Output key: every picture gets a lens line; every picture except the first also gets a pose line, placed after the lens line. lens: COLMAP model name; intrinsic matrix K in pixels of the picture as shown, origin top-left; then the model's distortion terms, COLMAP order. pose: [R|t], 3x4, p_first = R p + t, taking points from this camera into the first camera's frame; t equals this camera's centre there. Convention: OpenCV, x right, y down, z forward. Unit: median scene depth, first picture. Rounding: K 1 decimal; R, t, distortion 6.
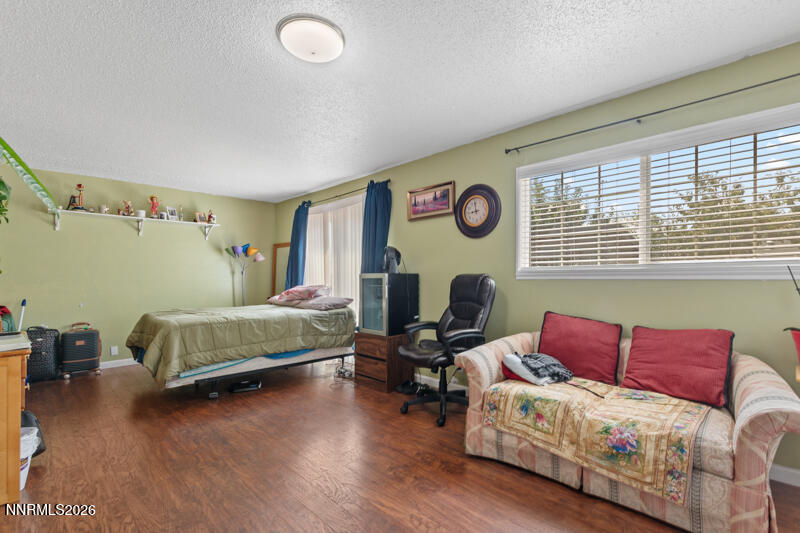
lens RADIAL K [[351.2, 0, 397.2], [0, 351.2, 273.8], [0, 0, 1]] dist [0.002822, -0.000398]
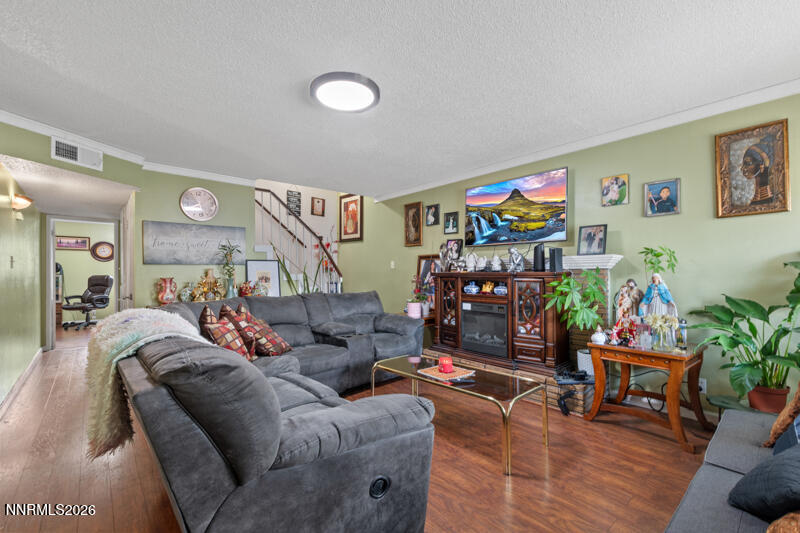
lens RADIAL K [[351.2, 0, 402.0], [0, 351.2, 271.4], [0, 0, 1]] dist [0.002822, -0.000398]
pose [[0.054479, 0.007908, 0.998484, -2.144862], [-0.001261, 0.999968, -0.007851, -0.009697], [-0.998514, -0.000831, 0.054487, -1.295205]]
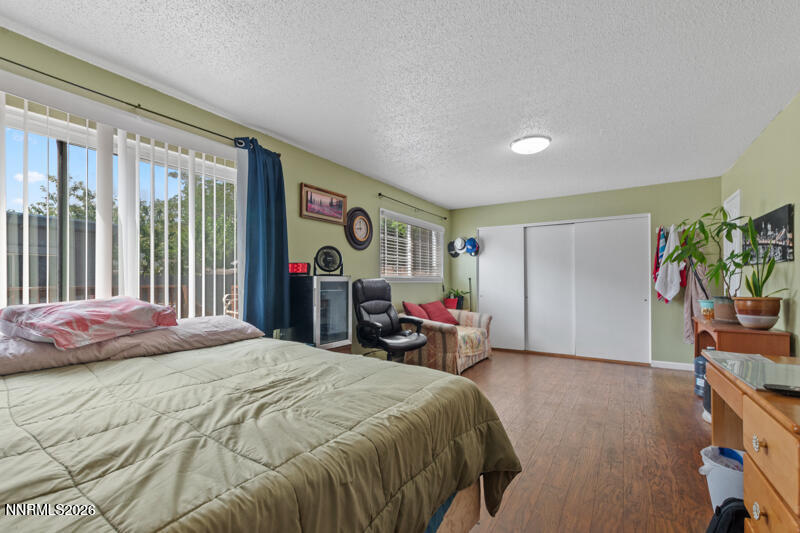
lens RADIAL K [[351.2, 0, 396.3], [0, 351.2, 272.3], [0, 0, 1]] dist [0.002822, -0.000398]
pose [[-0.215876, 0.023096, 0.976147, -0.950635], [-0.004602, 0.999685, -0.024671, 0.006250], [-0.976410, -0.009819, -0.215702, 1.066692]]
